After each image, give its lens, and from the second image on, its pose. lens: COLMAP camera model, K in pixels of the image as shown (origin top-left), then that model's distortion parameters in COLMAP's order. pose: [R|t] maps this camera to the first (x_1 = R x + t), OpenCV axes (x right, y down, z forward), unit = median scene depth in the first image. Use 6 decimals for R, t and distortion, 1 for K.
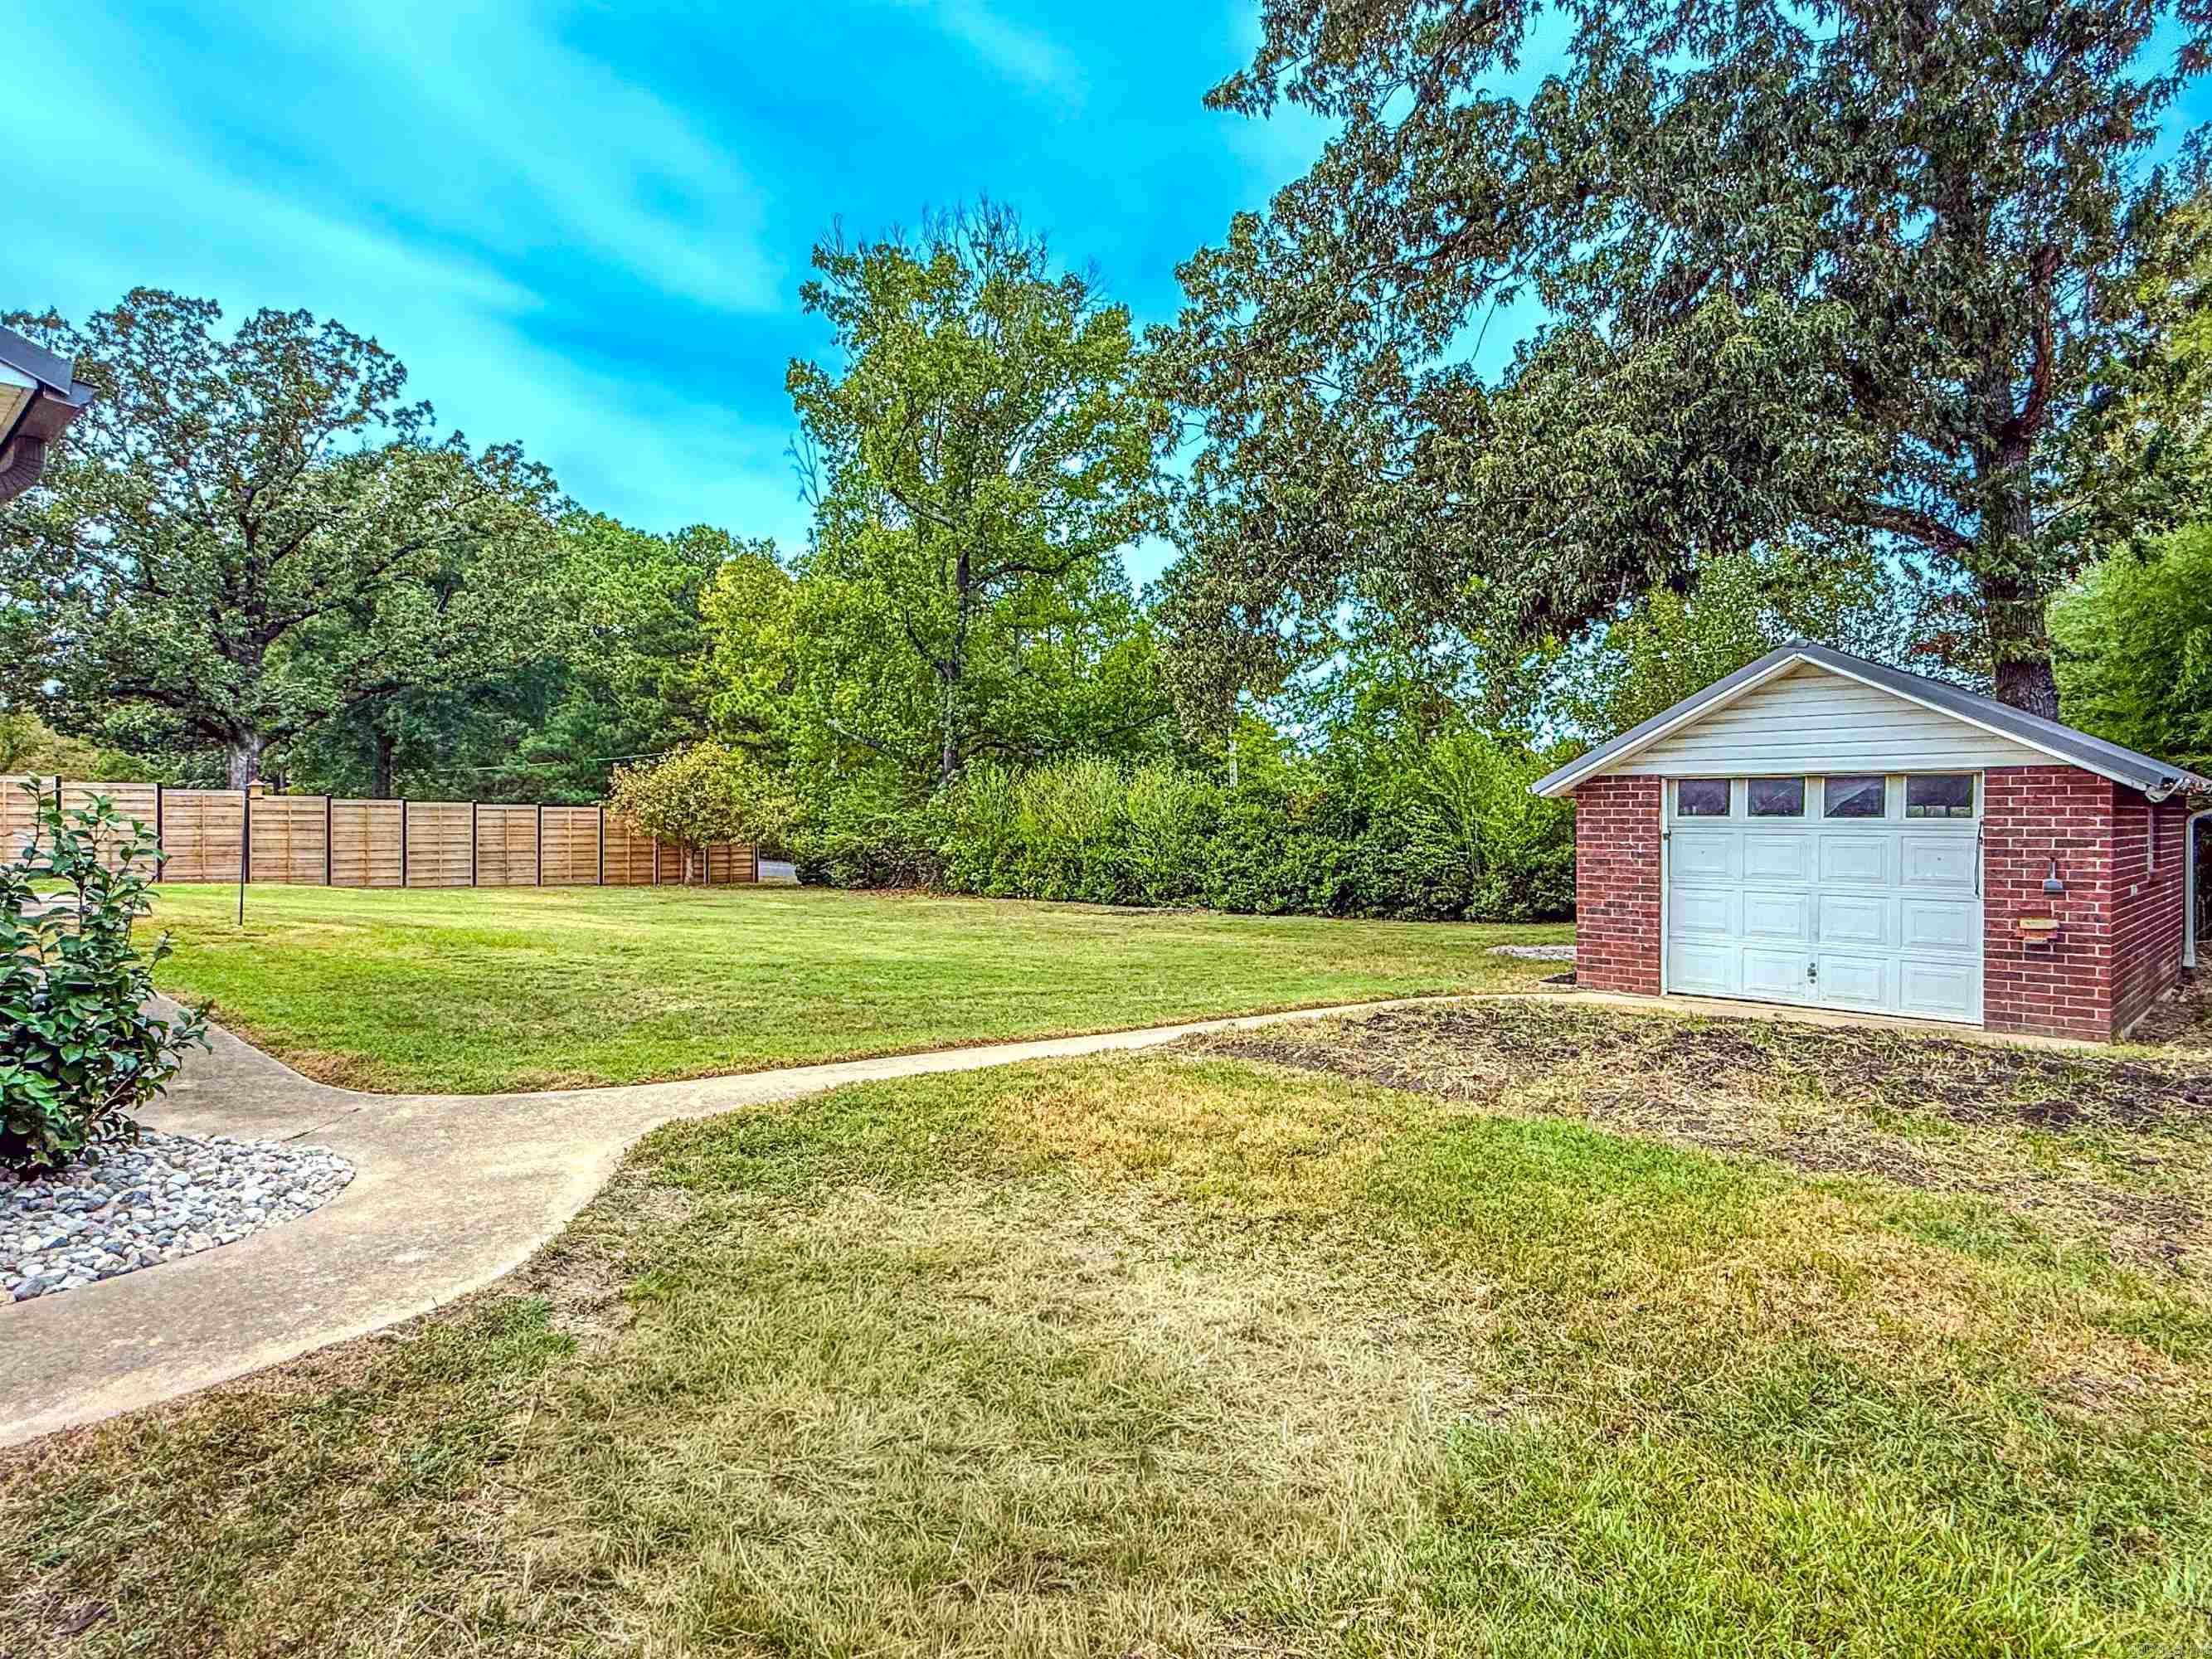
lens RADIAL K [[1242.4, 0, 1106.9], [0, 1242.4, 830.5], [0, 0, 1]] dist [0.021323, -0.006578]
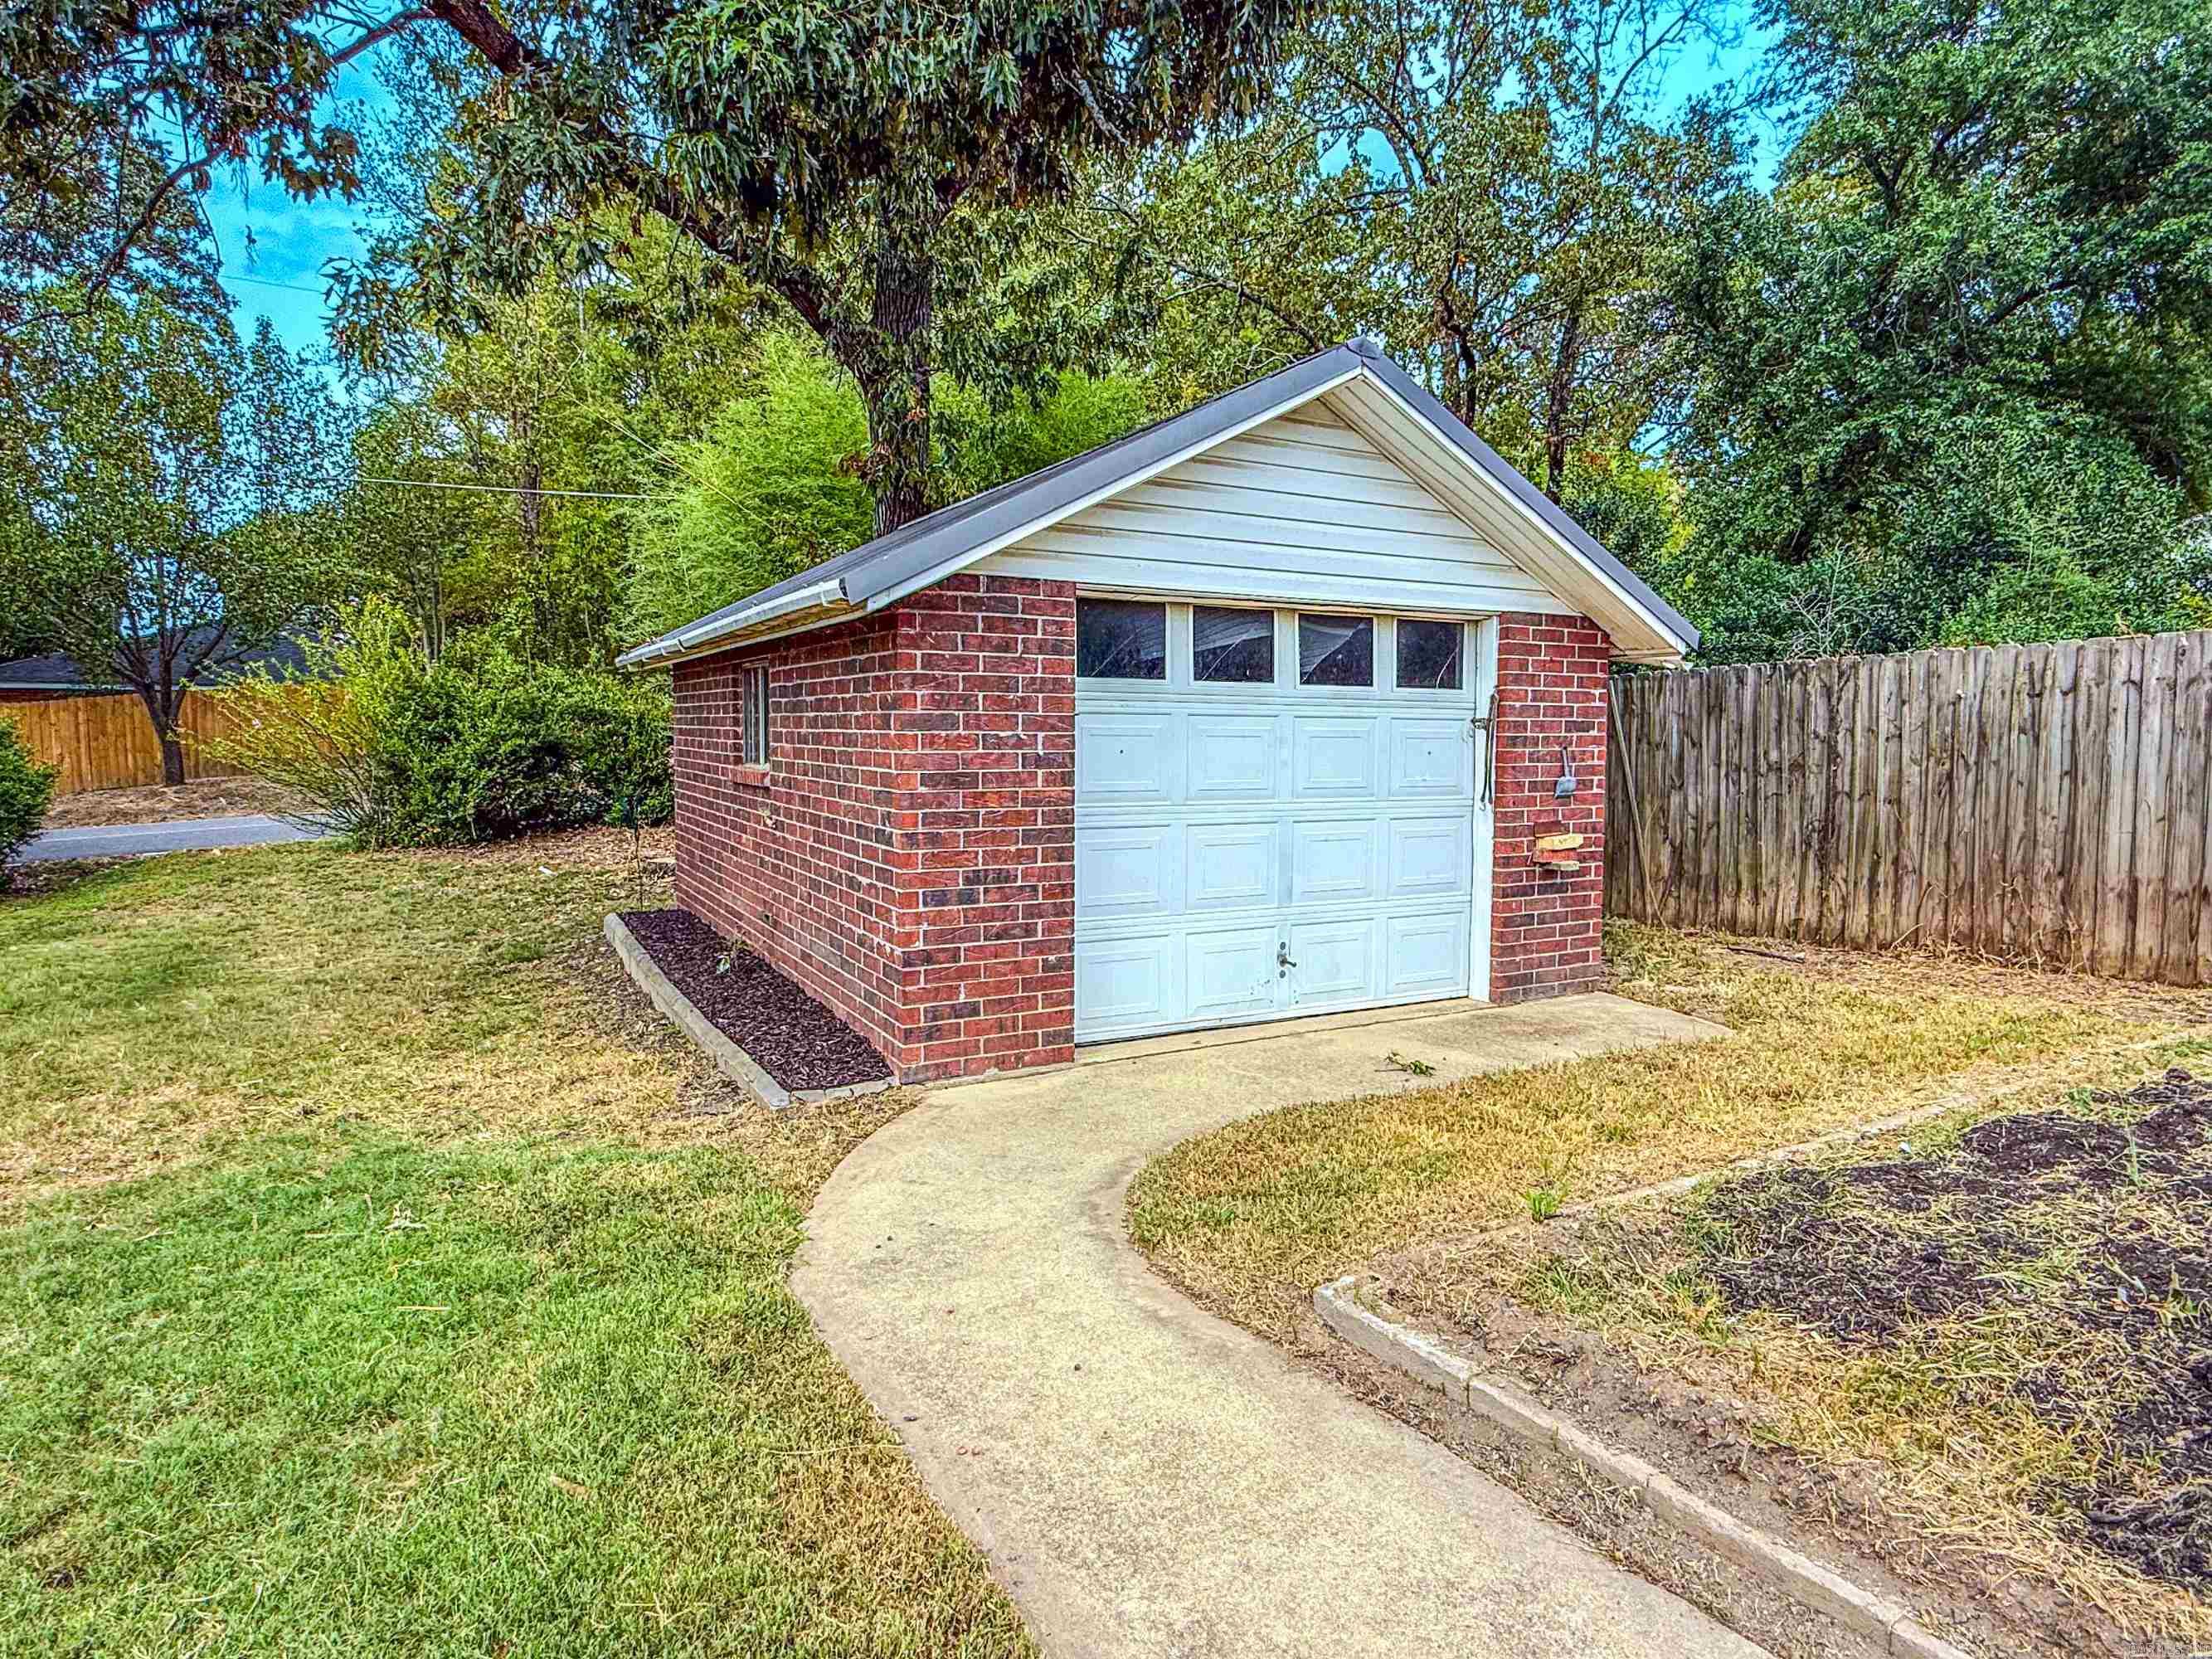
lens RADIAL K [[1242.4, 0, 1108.1], [0, 1242.4, 824.0], [0, 0, 1]] dist [0.021323, -0.006578]
pose [[0.284563, -0.078245, 0.955459, 0.007761], [0.001473, 0.996698, 0.081183, 0.006093], [-0.958656, -0.021694, 0.283739, 0.857270]]
